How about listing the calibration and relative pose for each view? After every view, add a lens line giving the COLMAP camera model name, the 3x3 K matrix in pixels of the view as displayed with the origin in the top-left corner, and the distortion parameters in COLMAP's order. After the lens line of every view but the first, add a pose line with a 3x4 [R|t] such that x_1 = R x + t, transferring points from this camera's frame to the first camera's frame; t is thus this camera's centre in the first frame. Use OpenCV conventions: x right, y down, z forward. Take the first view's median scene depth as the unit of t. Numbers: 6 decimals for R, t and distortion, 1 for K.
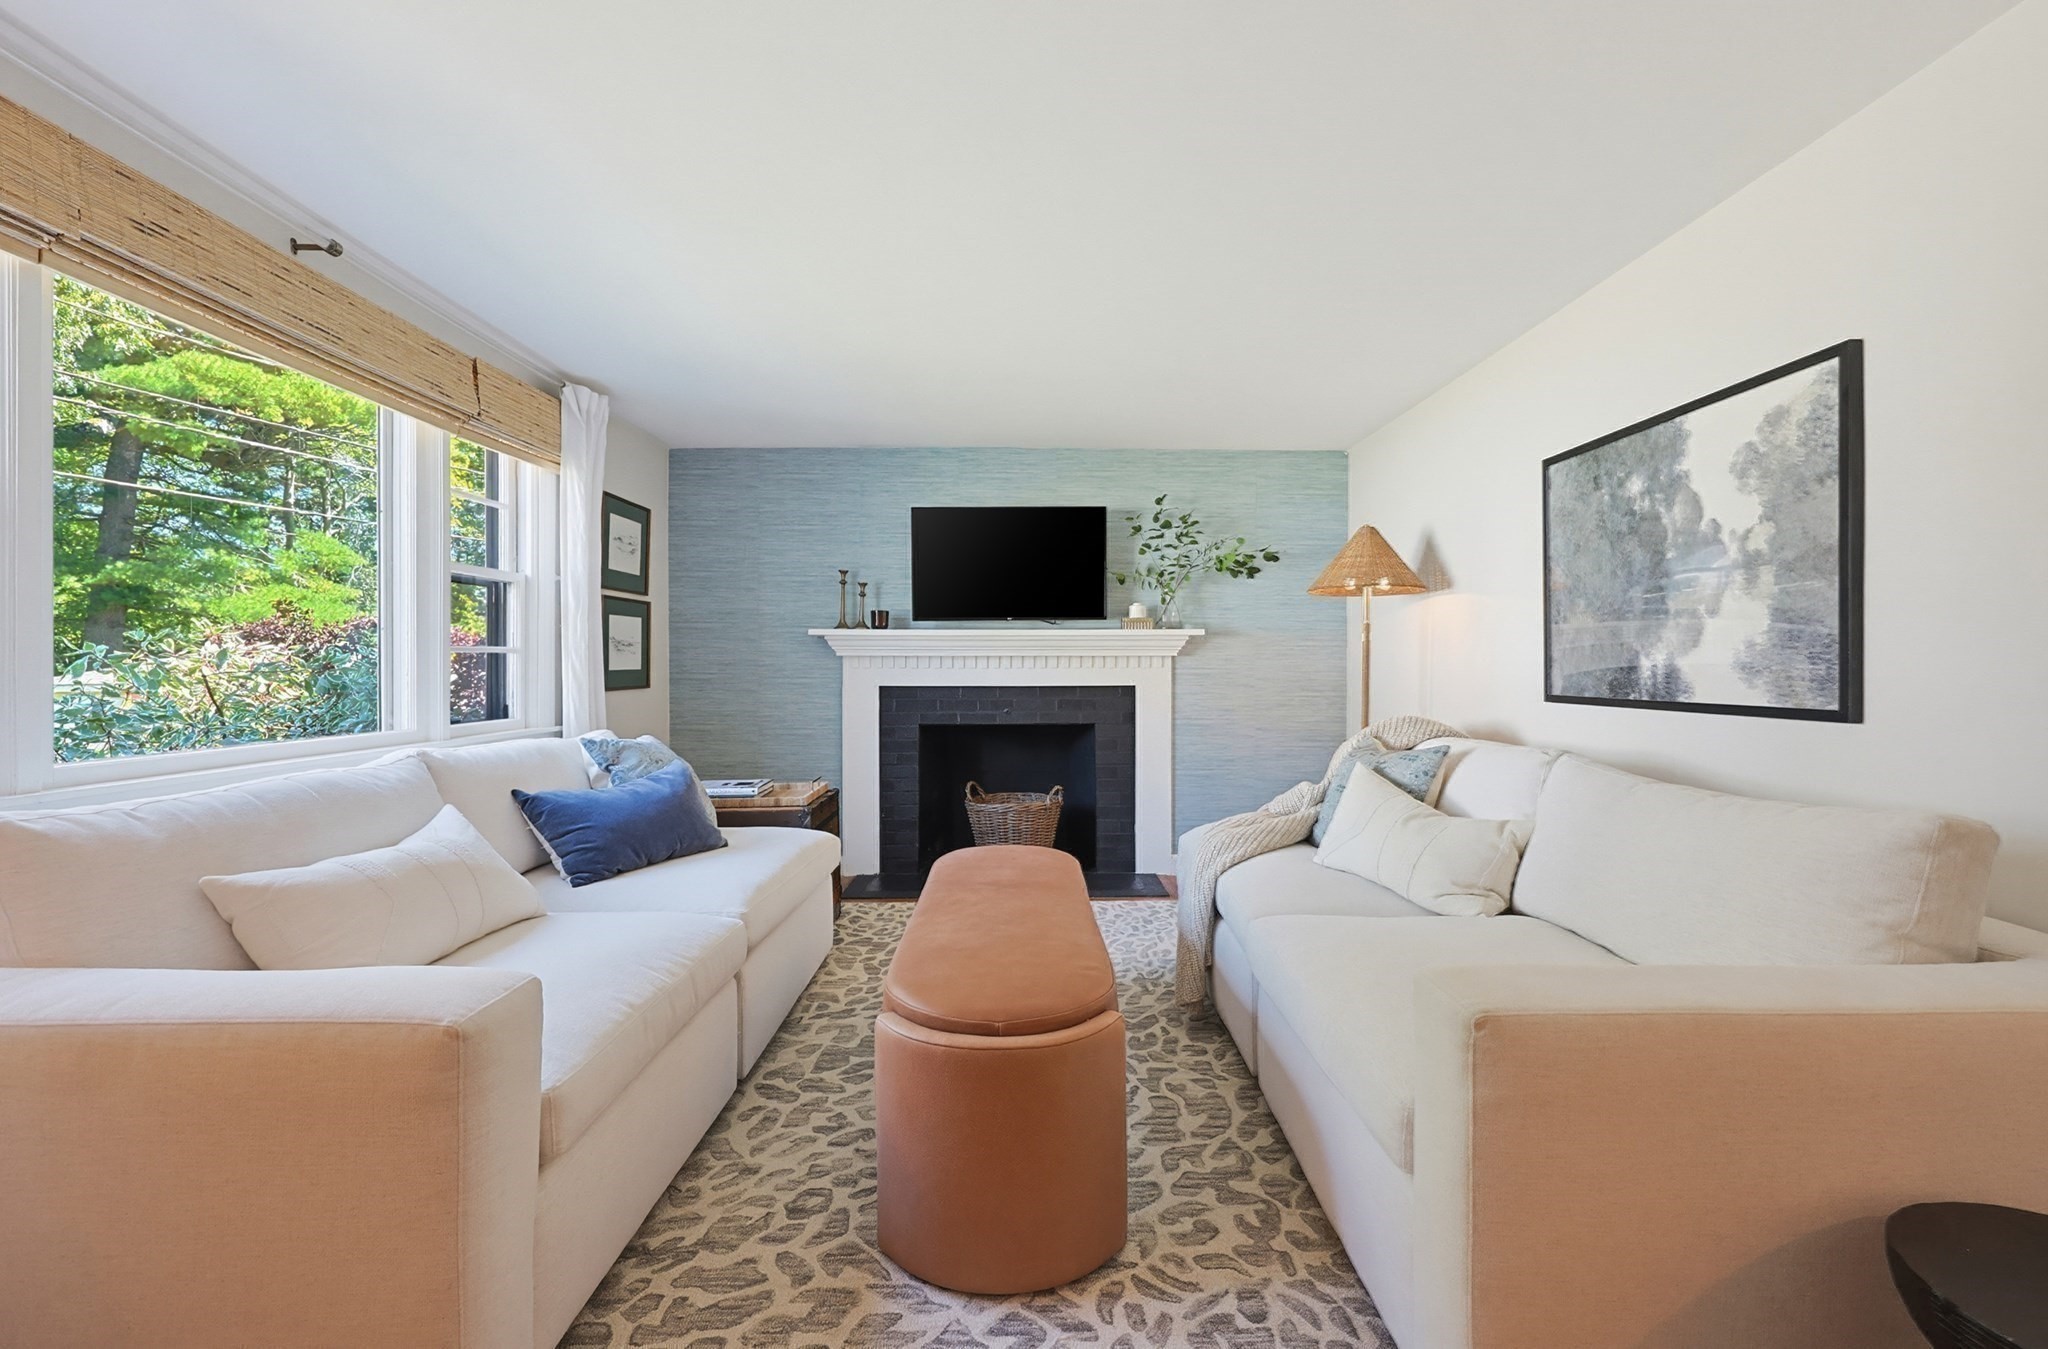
lens RADIAL K [[881.4, 0, 1023.2], [0, 881.4, 661.3], [0, 0, 1]] dist [-0.001096, 0.000036]
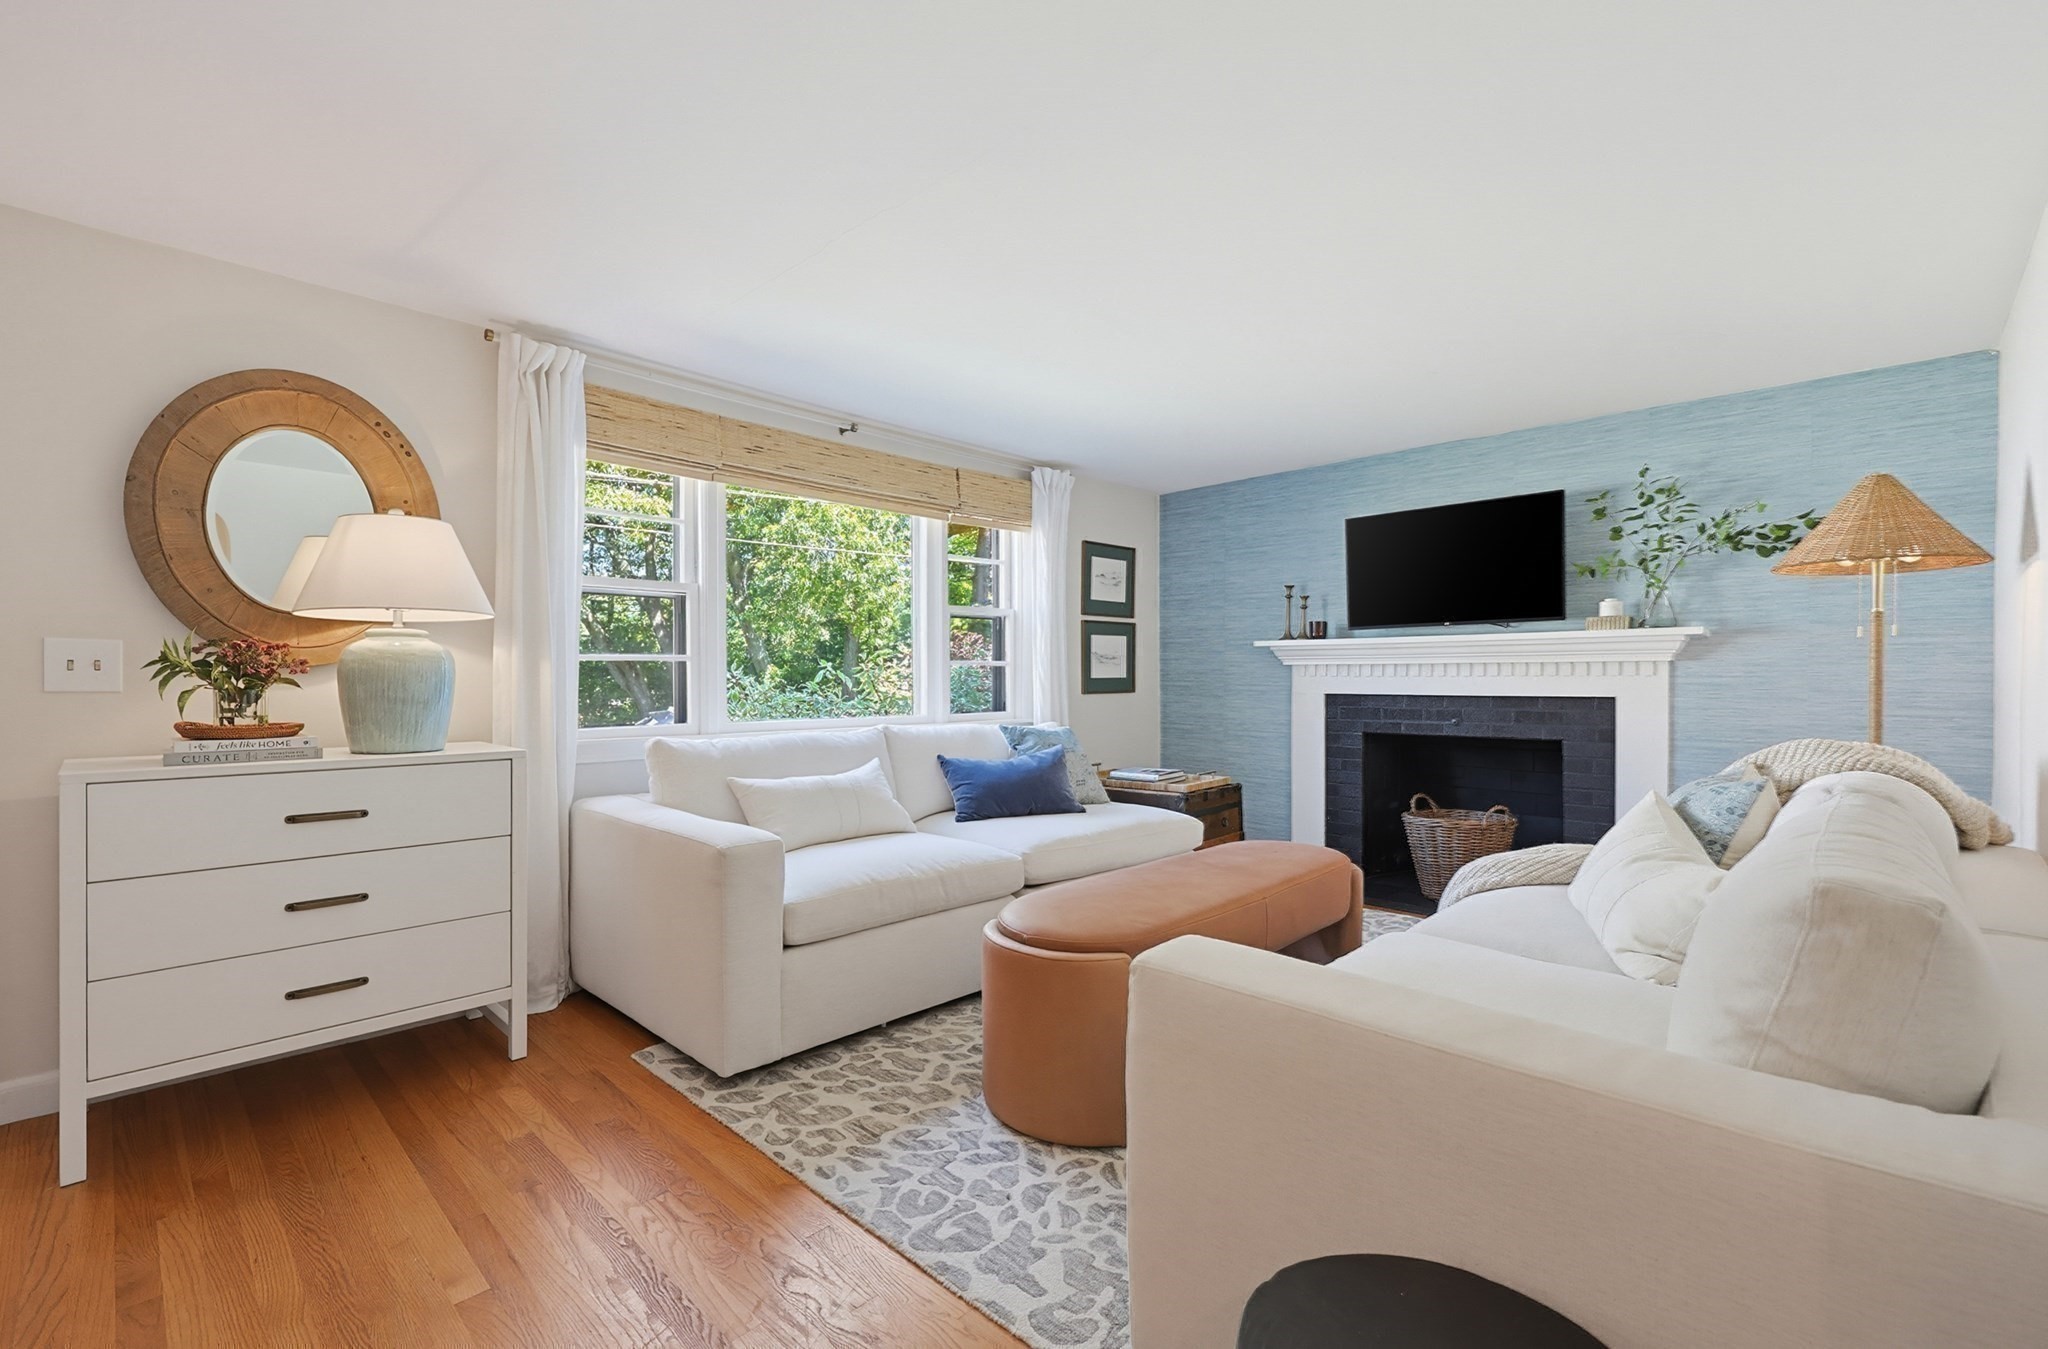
lens RADIAL K [[866.6, 0, 1016.3], [0, 866.6, 679.3], [0, 0, 1]] dist [-0.000900, -0.000130]
pose [[0.710804, 0.001452, -0.703388, 0.318831], [0.004430, 0.999969, 0.006540, 0.002930], [0.703376, -0.007765, 0.710776, 0.016076]]
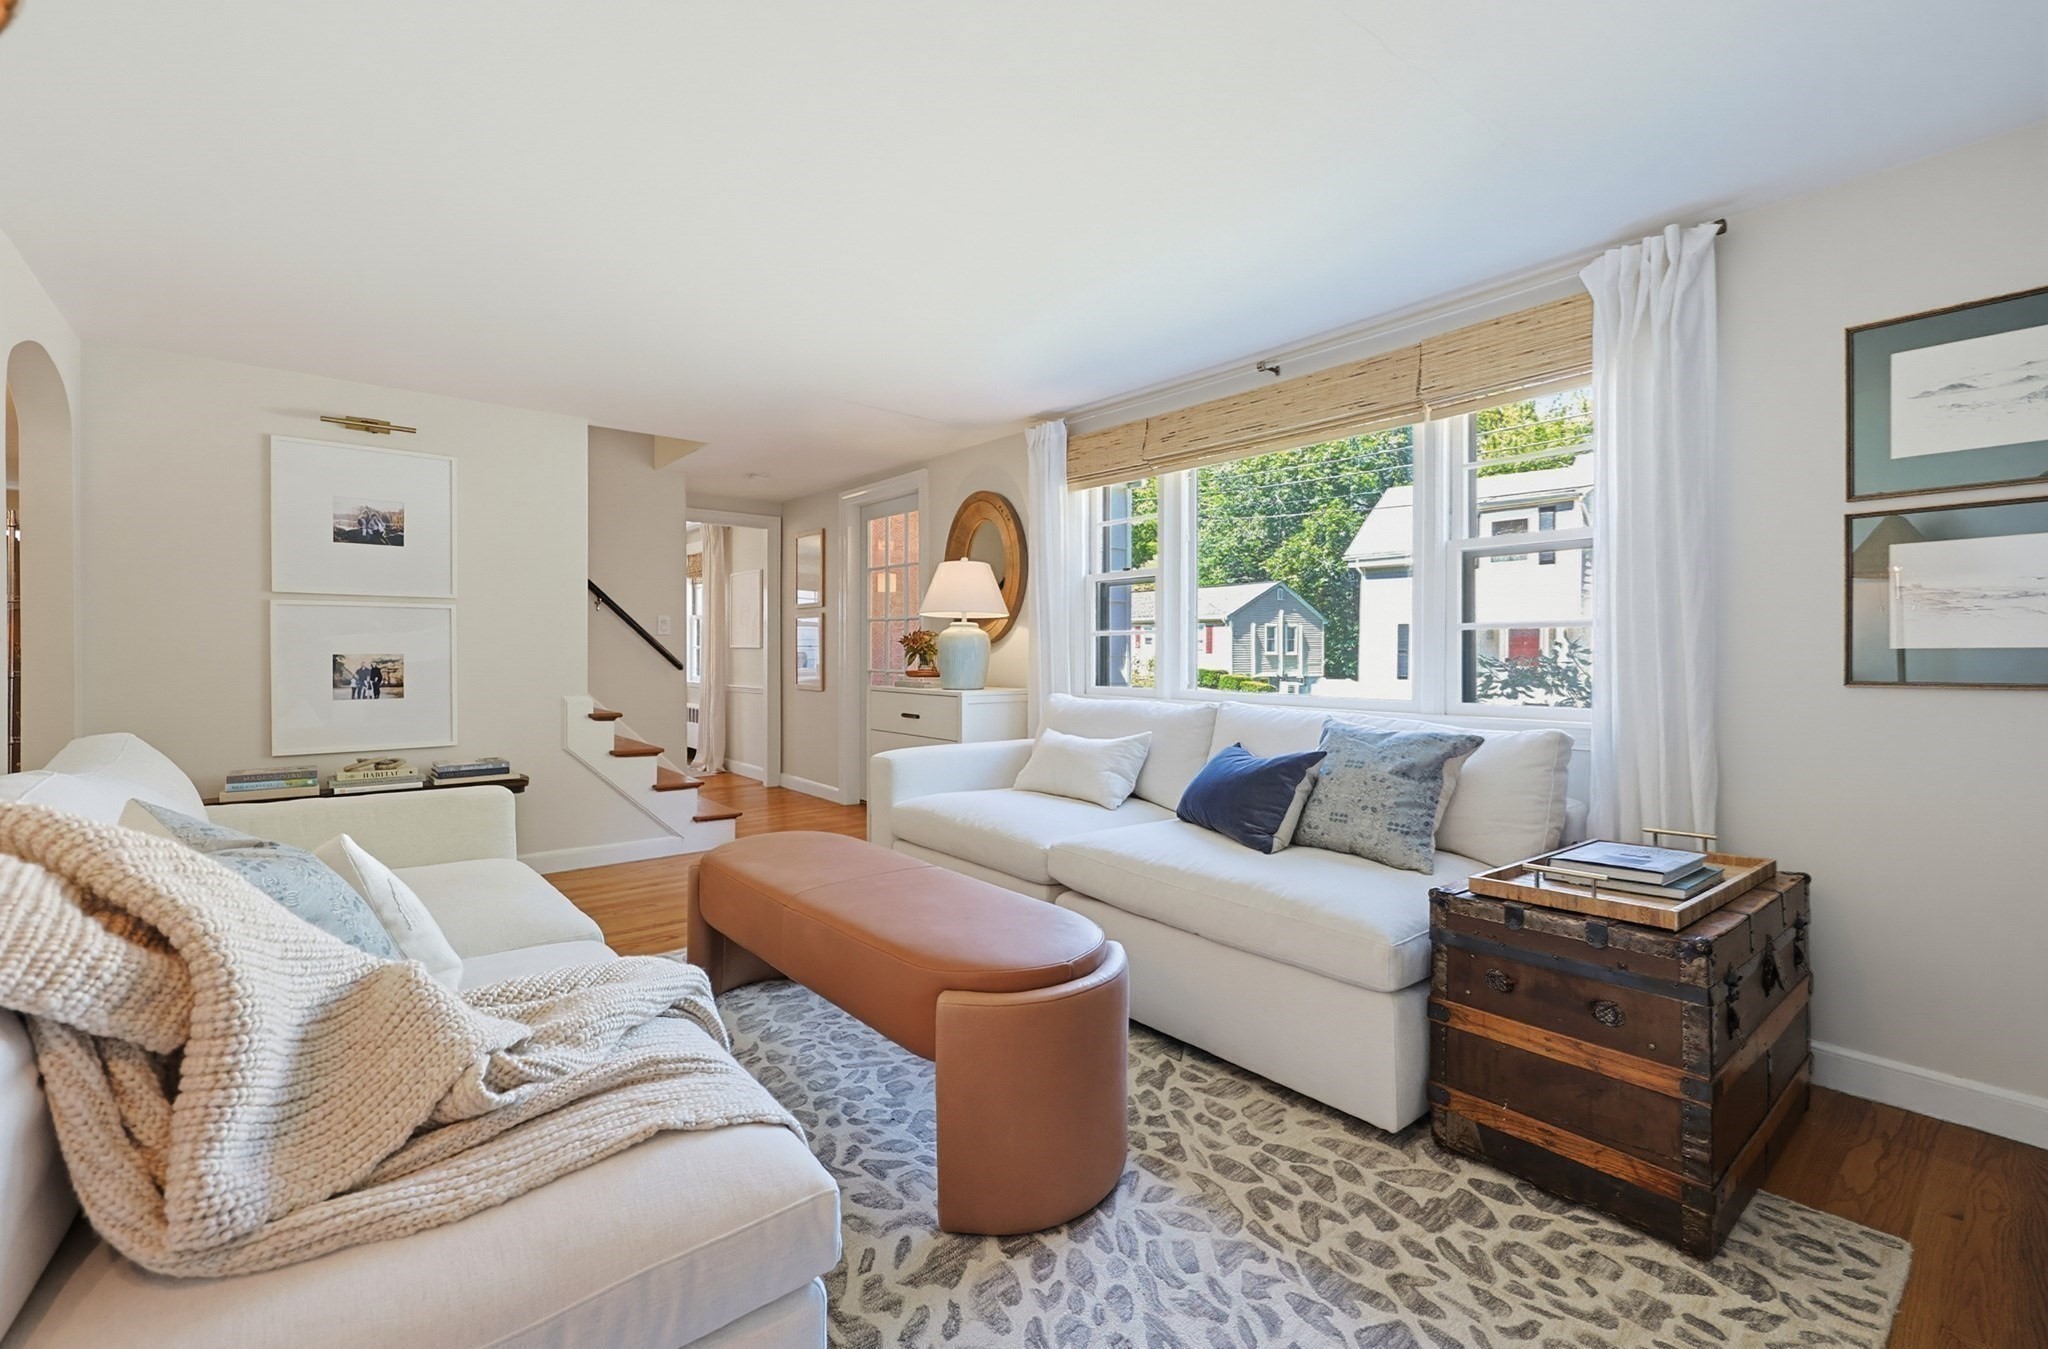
lens RADIAL K [[875.7, 0, 1041.2], [0, 875.7, 671.8], [0, 0, 1]] dist [-0.000718, 0.000017]
pose [[-0.761082, 0.009577, -0.648585, 0.245378], [-0.000507, 0.999882, 0.015358, 0.014620], [0.648655, 0.012017, -0.760987, 0.986937]]
